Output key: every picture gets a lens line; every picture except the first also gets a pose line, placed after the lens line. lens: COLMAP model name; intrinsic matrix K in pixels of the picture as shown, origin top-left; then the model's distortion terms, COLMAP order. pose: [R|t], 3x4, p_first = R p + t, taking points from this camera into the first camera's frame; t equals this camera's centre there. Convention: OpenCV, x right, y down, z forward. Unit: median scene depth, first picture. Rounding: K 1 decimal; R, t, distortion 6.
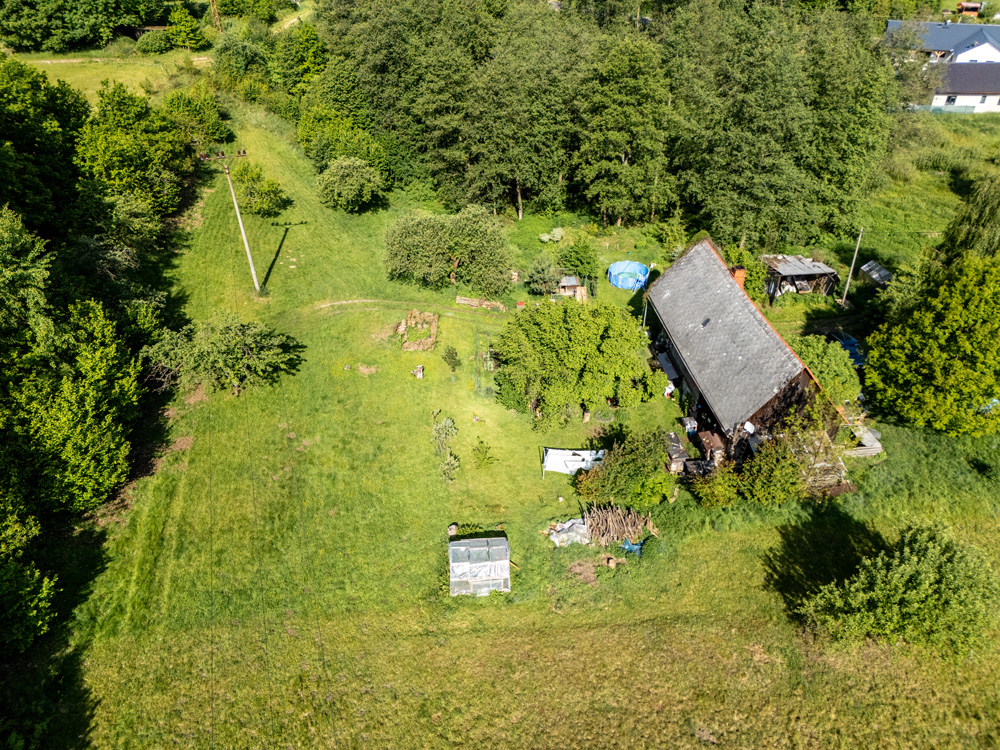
lens RADIAL K [[728.5, 0, 503.1], [0, 728.5, 373.3], [0, 0, 1]] dist [0.054771, -0.041795]
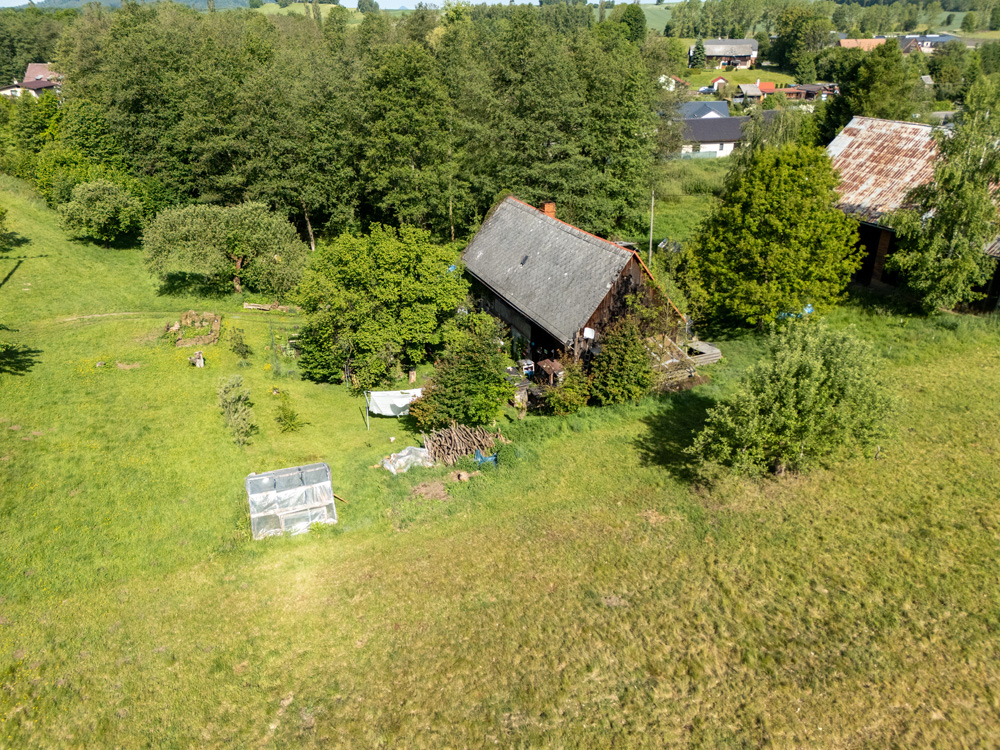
lens RADIAL K [[728.5, 0, 502.1], [0, 728.5, 378.4], [0, 0, 1]] dist [0.054771, -0.041795]
pose [[0.960515, -0.116664, 0.252586, 0.000217], [0.161801, 0.972764, -0.165984, 0.154567], [-0.226342, 0.200299, 0.953231, 0.108169]]
